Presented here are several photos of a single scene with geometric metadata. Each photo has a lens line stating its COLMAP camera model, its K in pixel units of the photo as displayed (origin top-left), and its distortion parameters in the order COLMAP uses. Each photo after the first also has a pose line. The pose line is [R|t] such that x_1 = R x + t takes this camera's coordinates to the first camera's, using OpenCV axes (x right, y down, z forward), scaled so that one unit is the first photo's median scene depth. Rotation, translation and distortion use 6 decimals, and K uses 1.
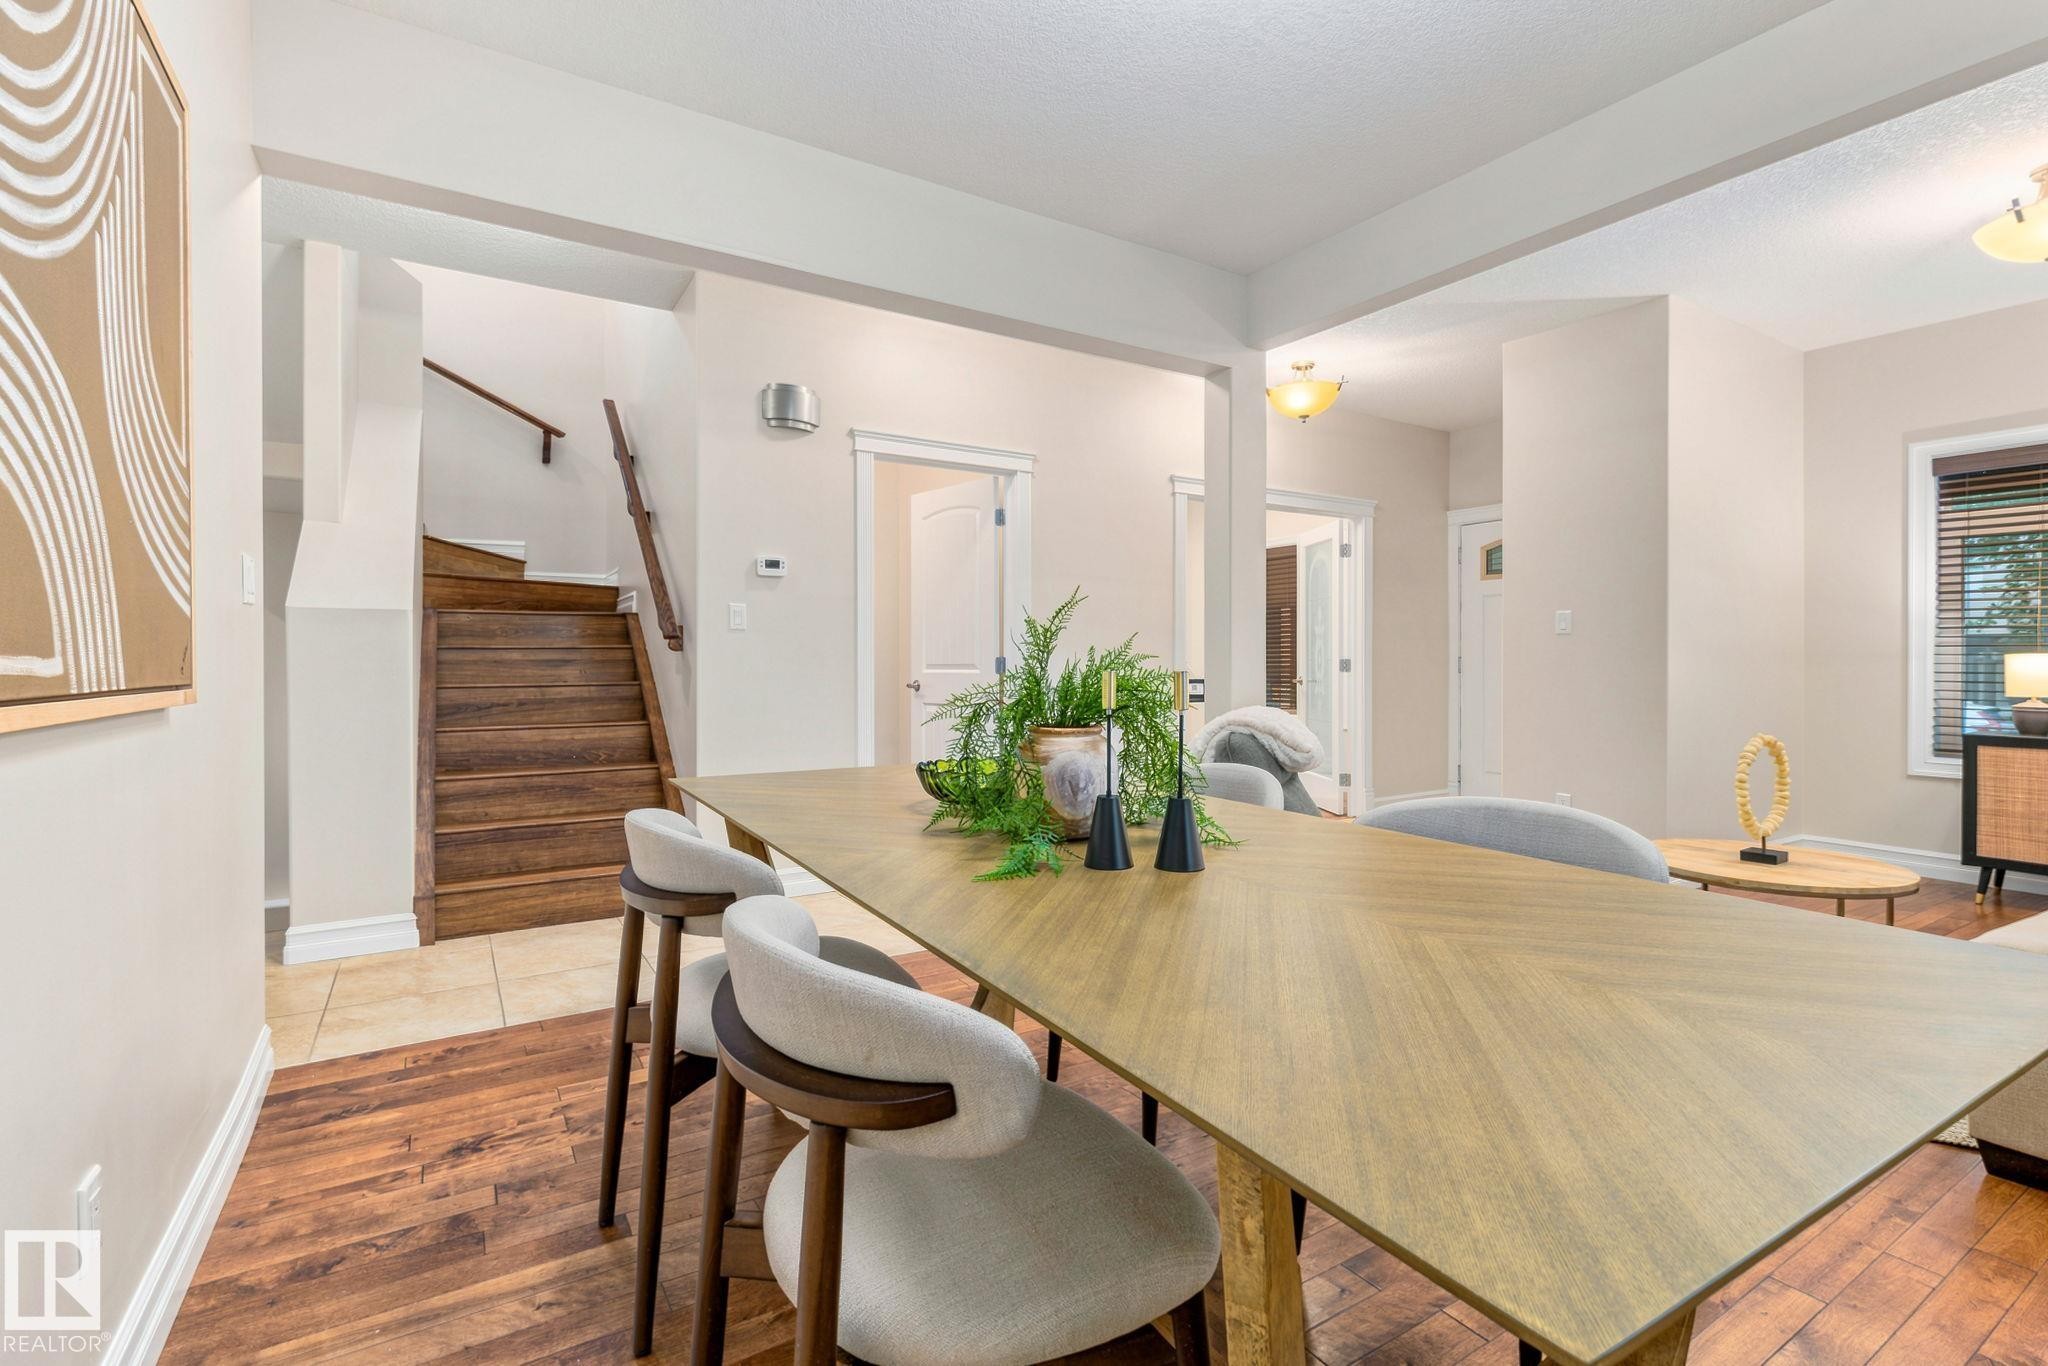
lens RADIAL K [[915.0, 0, 1030.6], [0, 915.0, 680.2], [0, 0, 1]] dist [-0.001007, -0.000186]
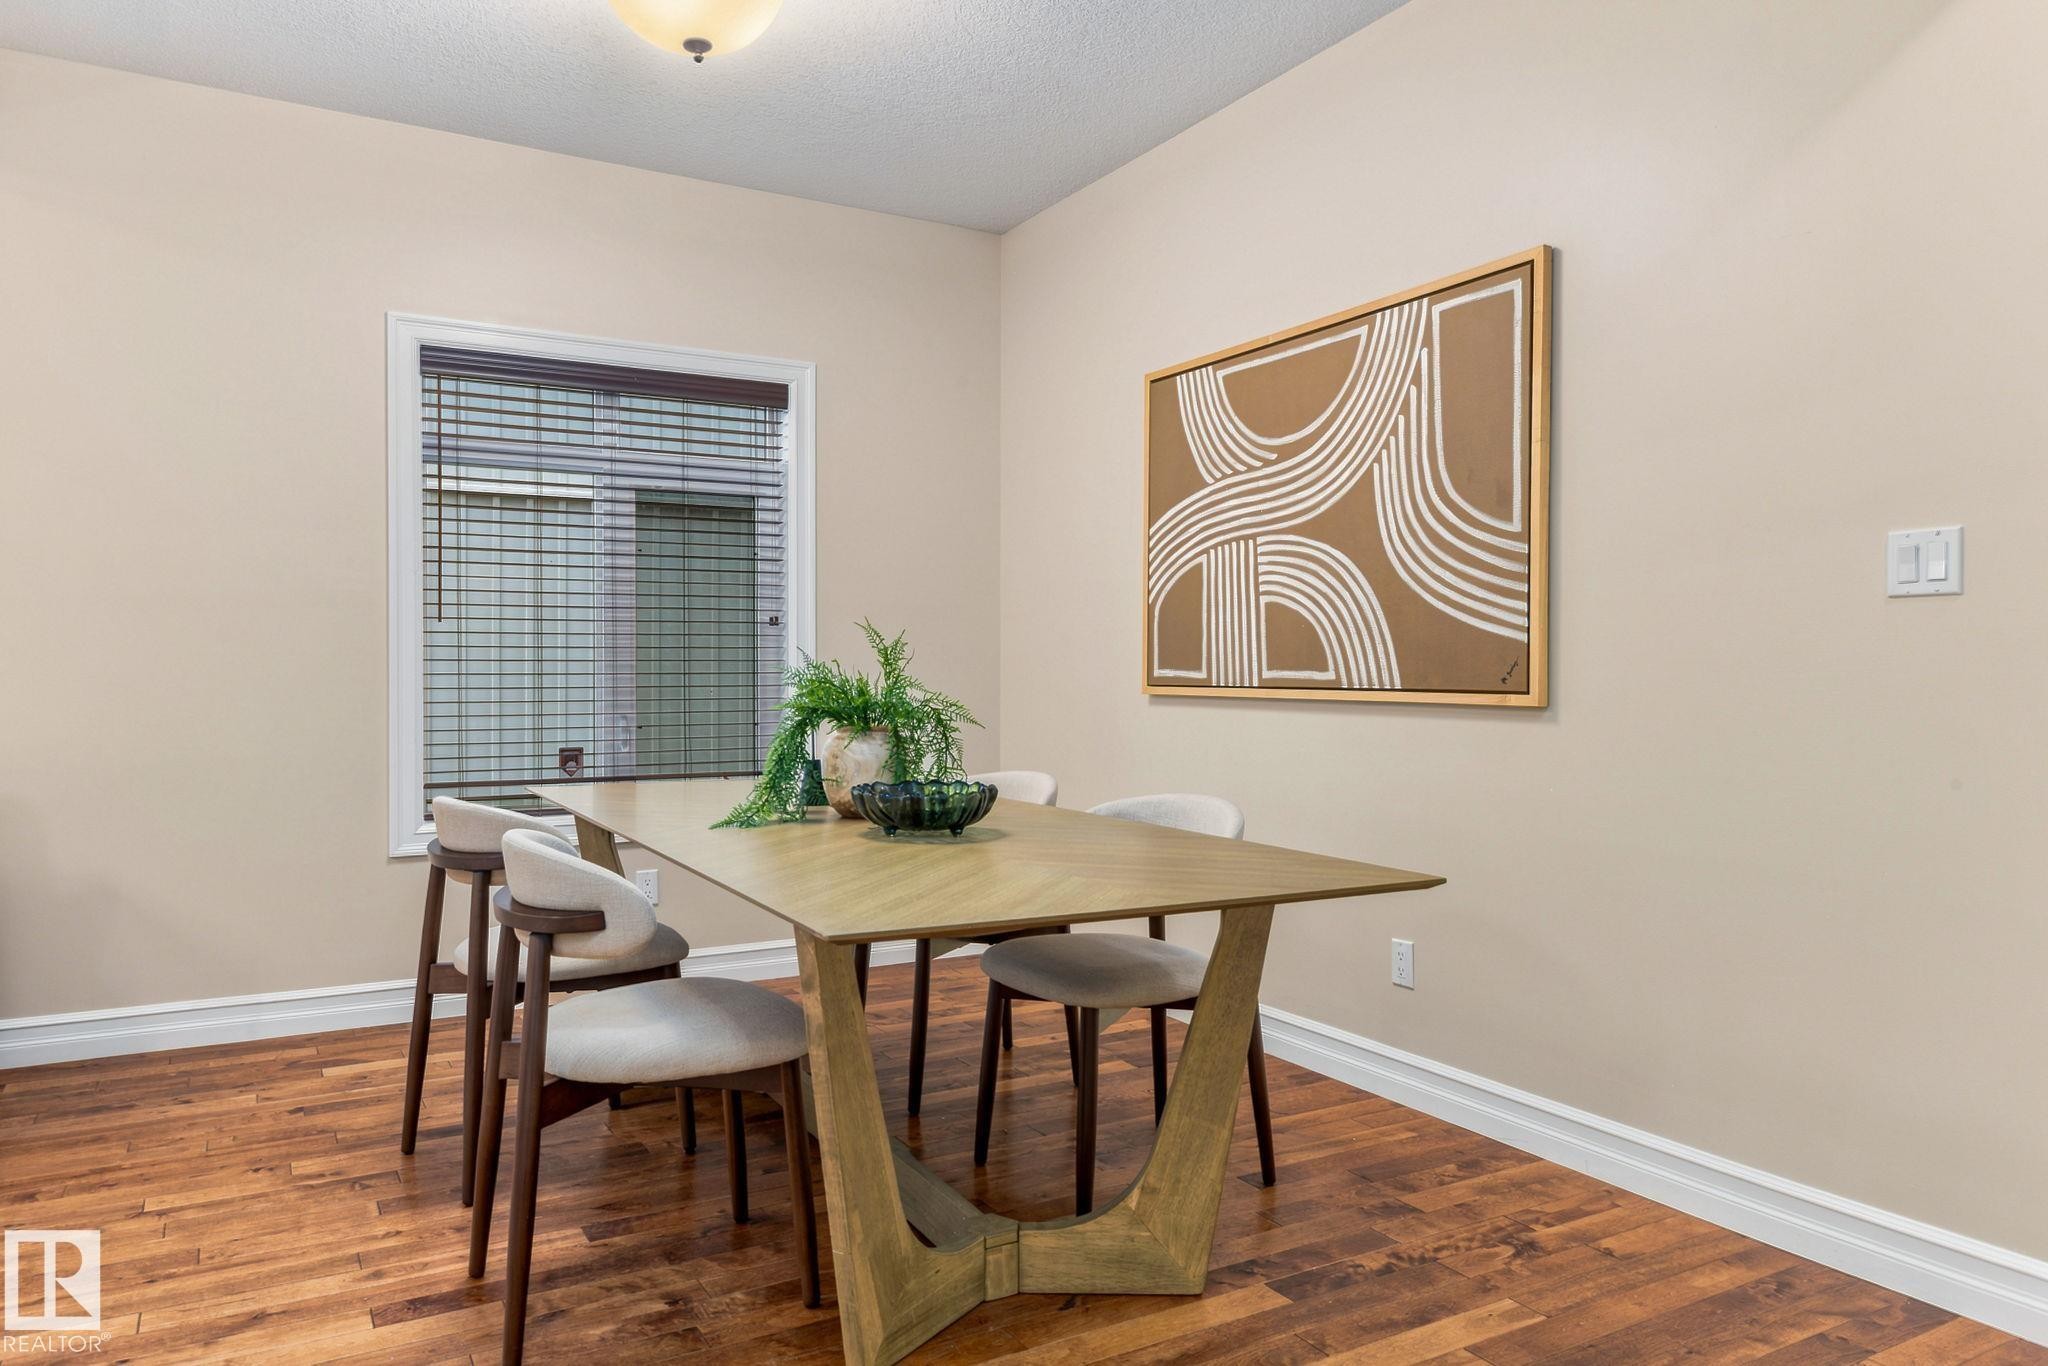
lens RADIAL K [[1361.6, 0, 1024.0], [0, 1361.6, 683.0], [0, 0, 1]] dist [-0.000536, -0.000073]
pose [[-0.999232, -0.004042, 0.038985, -0.228615], [-0.002793, 0.999483, 0.032024, -0.059545], [-0.039094, 0.031890, -0.998727, 2.595845]]
